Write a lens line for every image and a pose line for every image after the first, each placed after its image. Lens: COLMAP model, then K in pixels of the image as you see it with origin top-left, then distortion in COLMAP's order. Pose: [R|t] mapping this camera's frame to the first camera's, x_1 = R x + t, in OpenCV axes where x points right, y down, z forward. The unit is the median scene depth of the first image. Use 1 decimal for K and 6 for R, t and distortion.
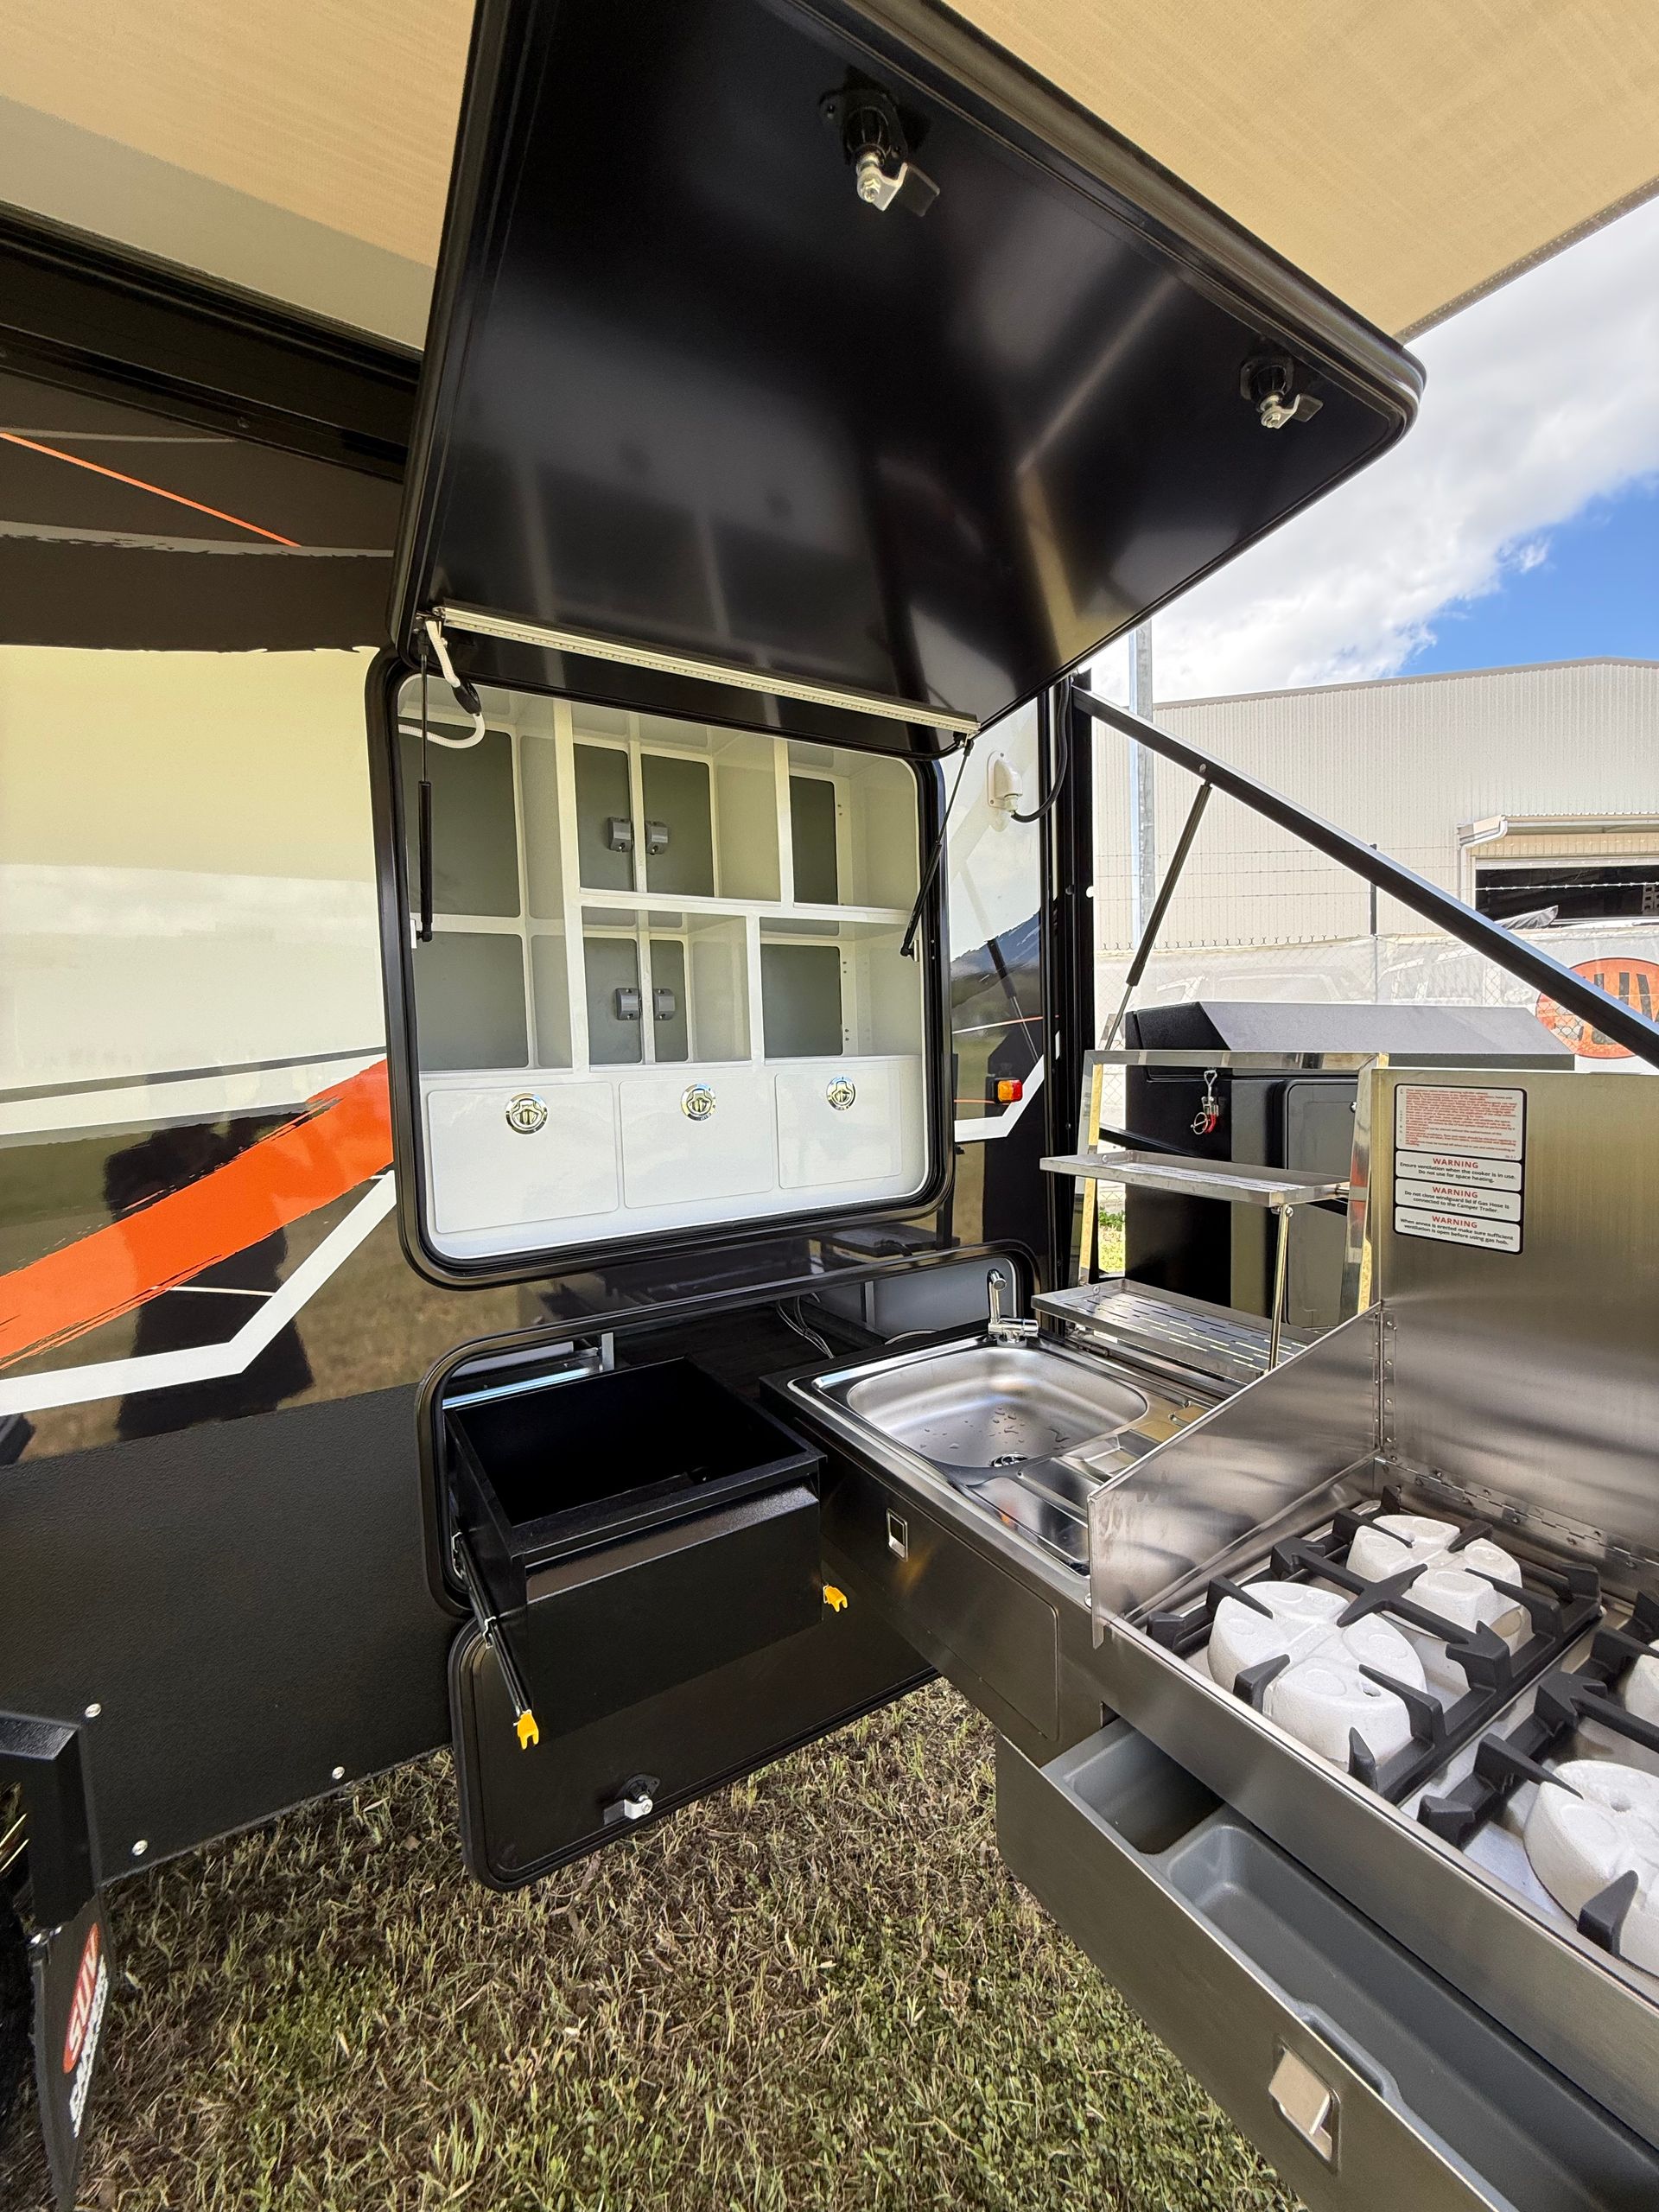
lens RADIAL K [[881.2, 0, 841.0], [0, 881.2, 1107.5], [0, 0, 1]] dist [0.001371, -0.000490]
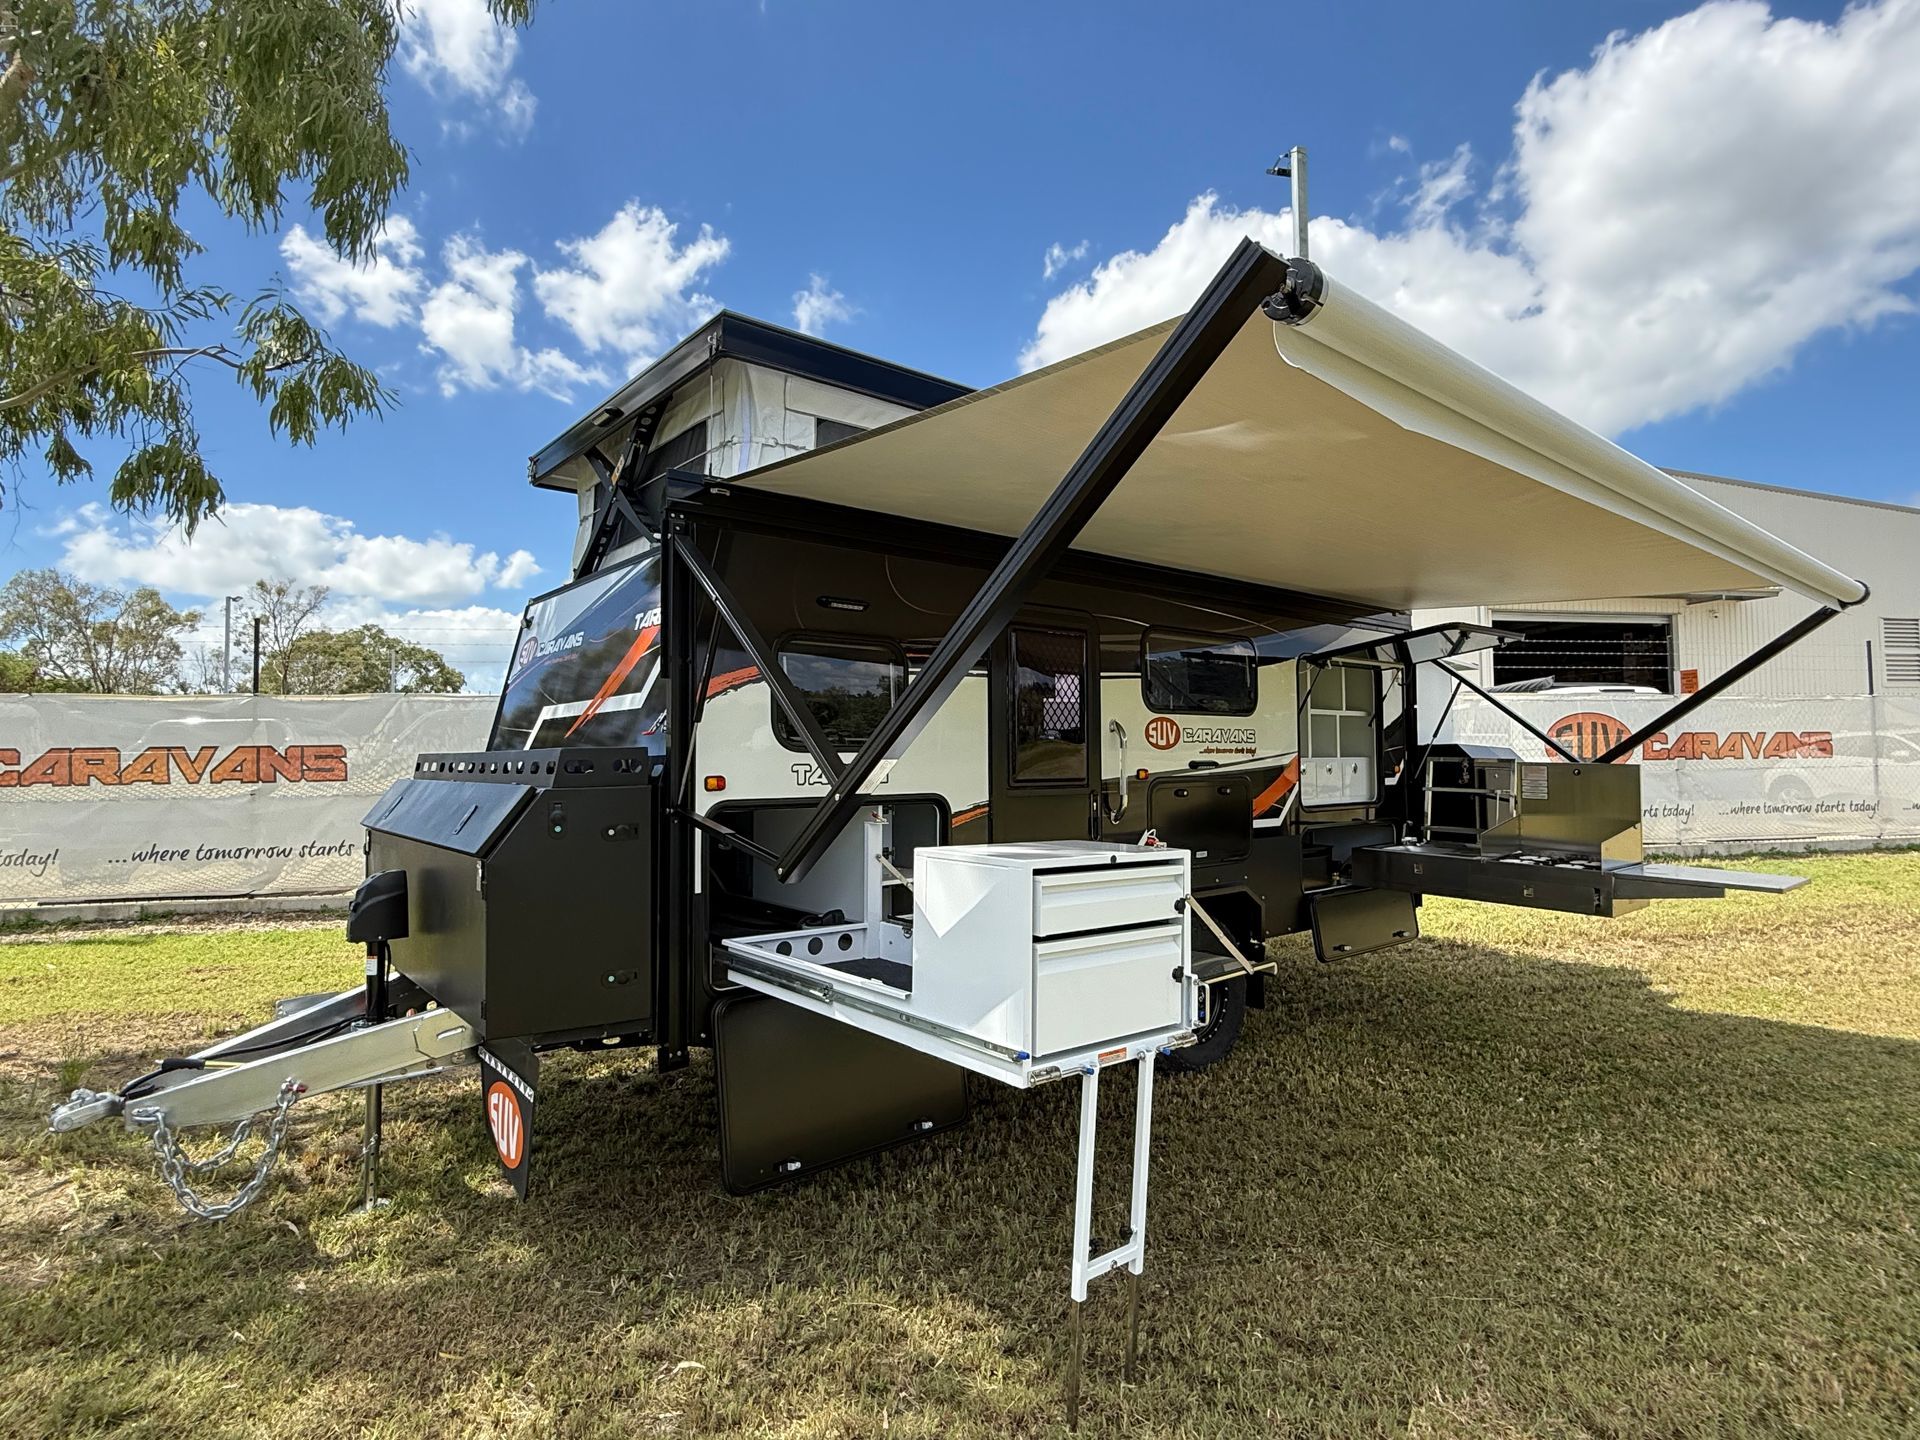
lens RADIAL K [[1008.7, 0, 954.3], [0, 1008.7, 714.7], [0, 0, 1]] dist [-0.003423, 0.001364]
pose [[0.990068, 0.035417, 0.136054, -1.871880], [-0.020415, 0.993708, -0.110121, 0.215403], [-0.139098, 0.106250, 0.984562, -2.344415]]
